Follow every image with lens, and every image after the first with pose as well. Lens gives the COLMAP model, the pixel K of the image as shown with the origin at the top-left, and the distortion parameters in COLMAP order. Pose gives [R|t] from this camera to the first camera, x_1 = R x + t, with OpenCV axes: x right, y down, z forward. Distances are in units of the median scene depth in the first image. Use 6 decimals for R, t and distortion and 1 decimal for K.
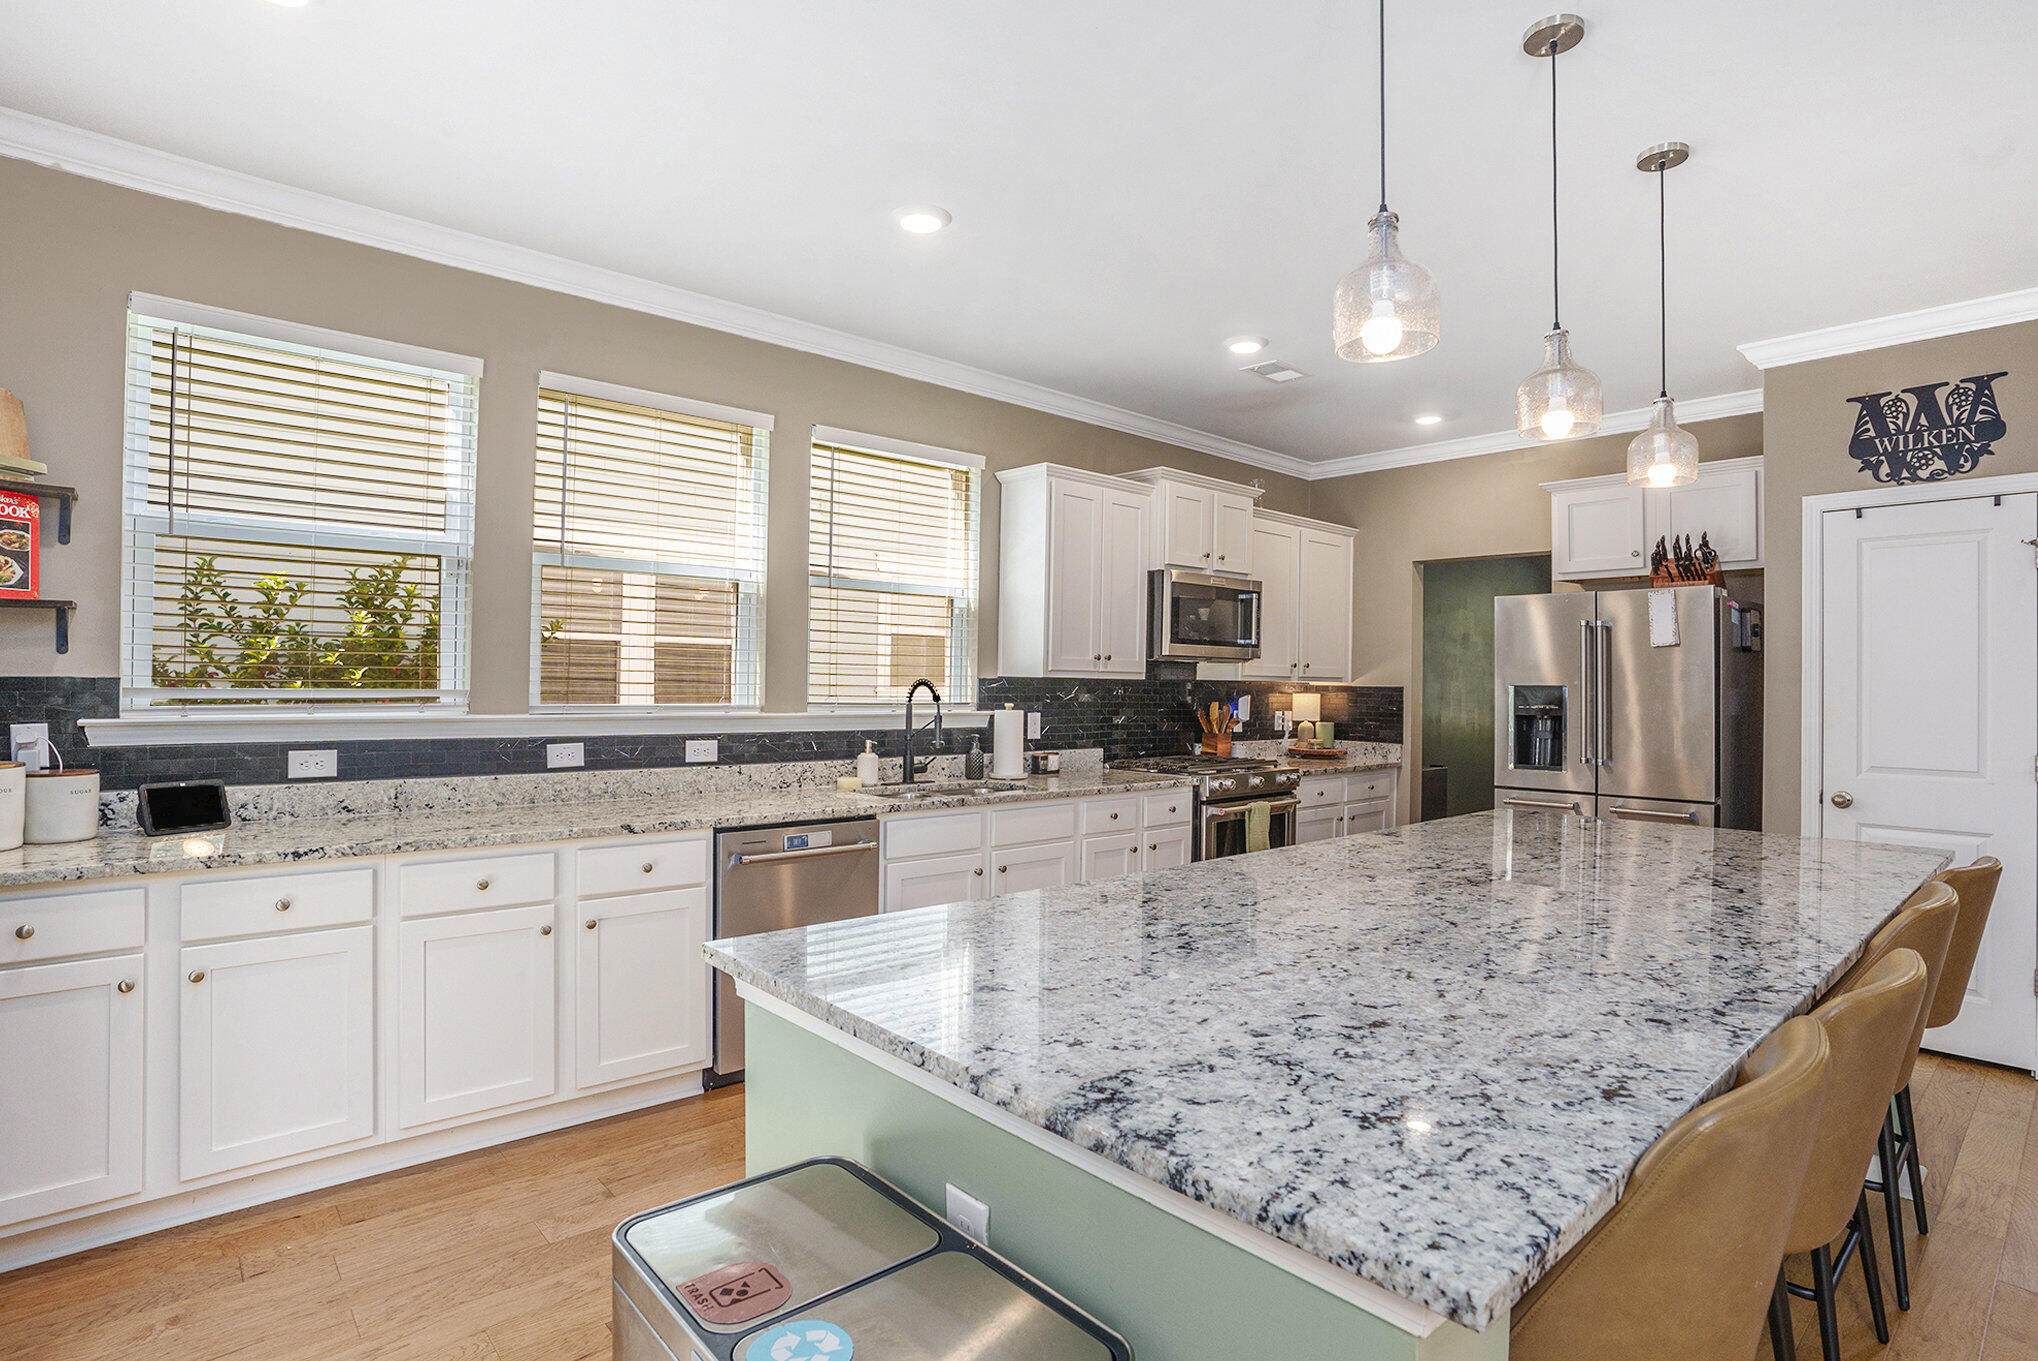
lens RADIAL K [[1028.1, 0, 1027.8], [0, 1028.1, 680.9], [0, 0, 1]] dist [-0.047084, 0.013327]
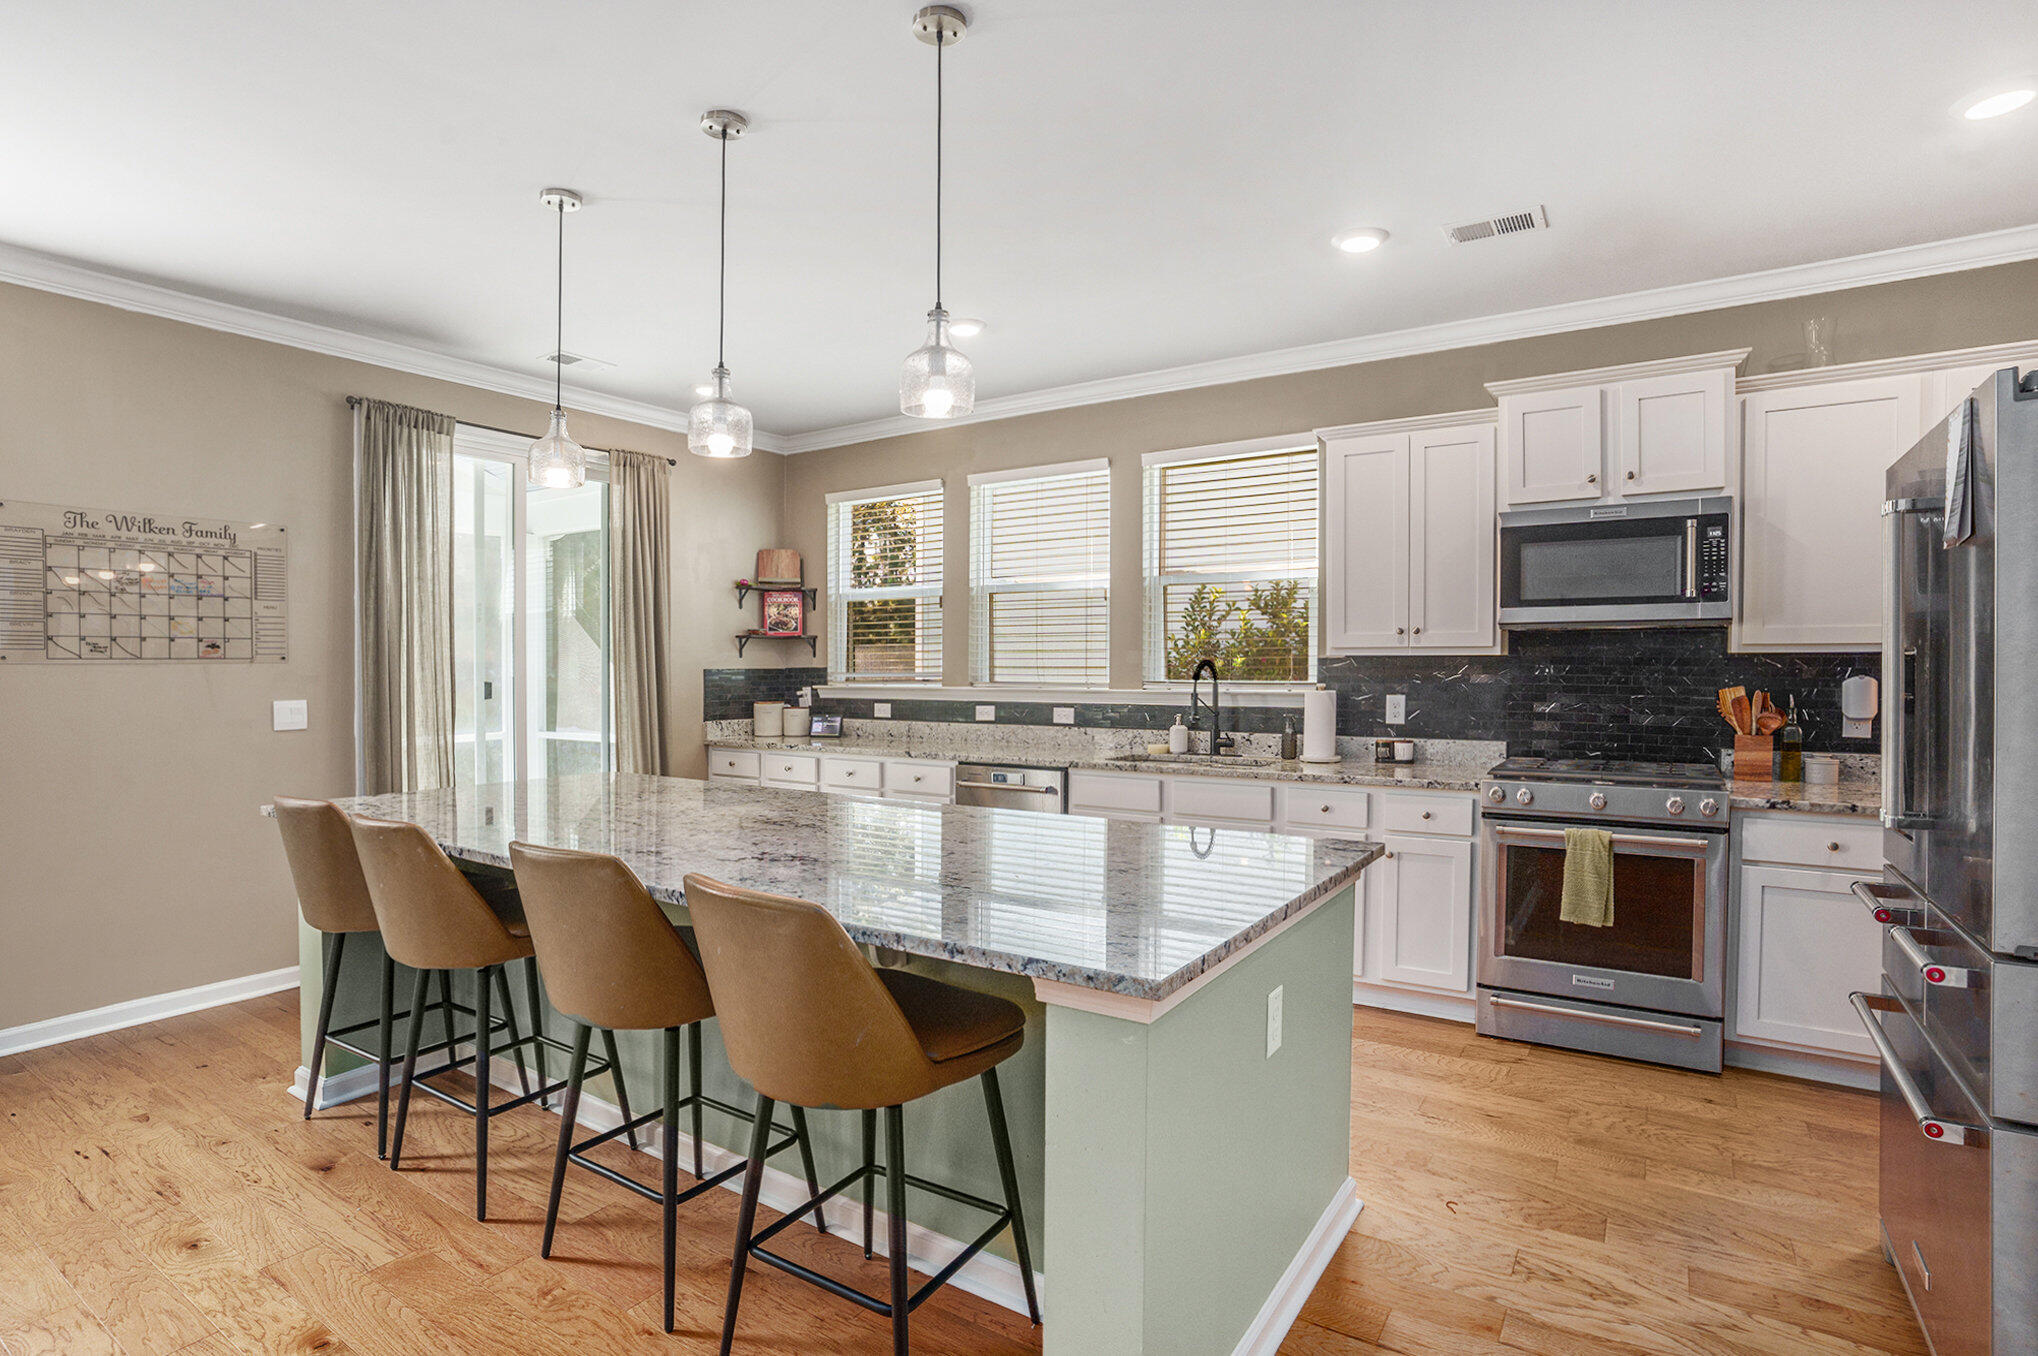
lens RADIAL K [[1028.1, 0, 1009.2], [0, 1028.1, 672.0], [0, 0, 1]] dist [-0.047084, 0.013327]
pose [[0.236974, -0.005322, -0.971501, 0.943707], [0.011042, 0.999935, -0.002784, 0.011306], [0.971453, -0.010067, 0.237017, 0.547544]]
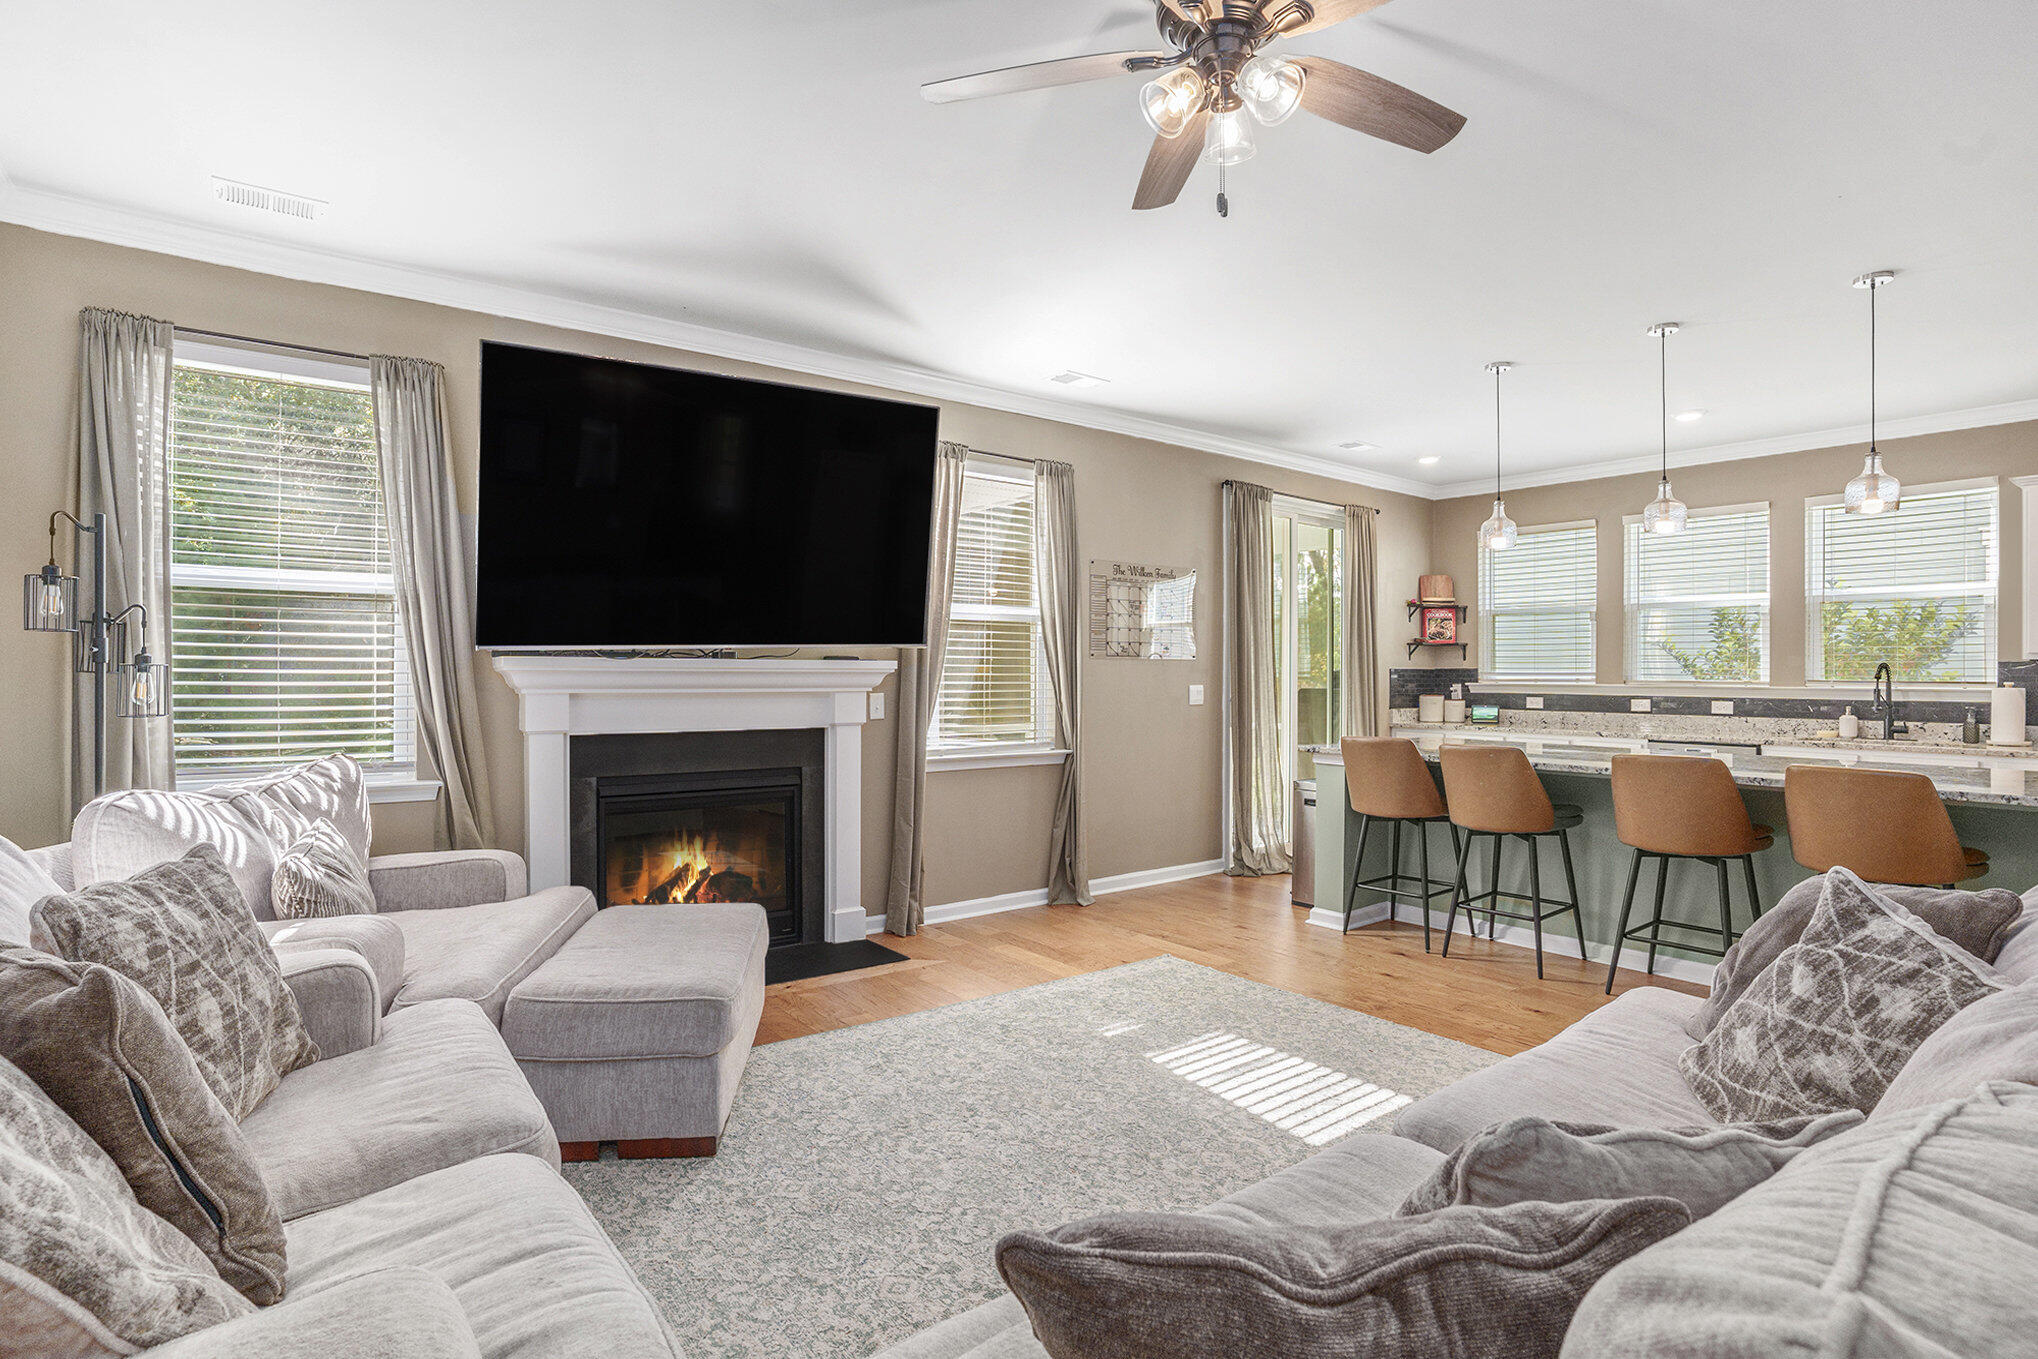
lens RADIAL K [[1028.1, 0, 1022.4], [0, 1028.1, 675.9], [0, 0, 1]] dist [-0.047084, 0.013327]
pose [[-0.072335, -0.008516, -0.997344, 1.362146], [-0.002350, 0.999962, -0.008368, 0.028977], [0.997378, 0.001739, -0.072352, -0.062094]]
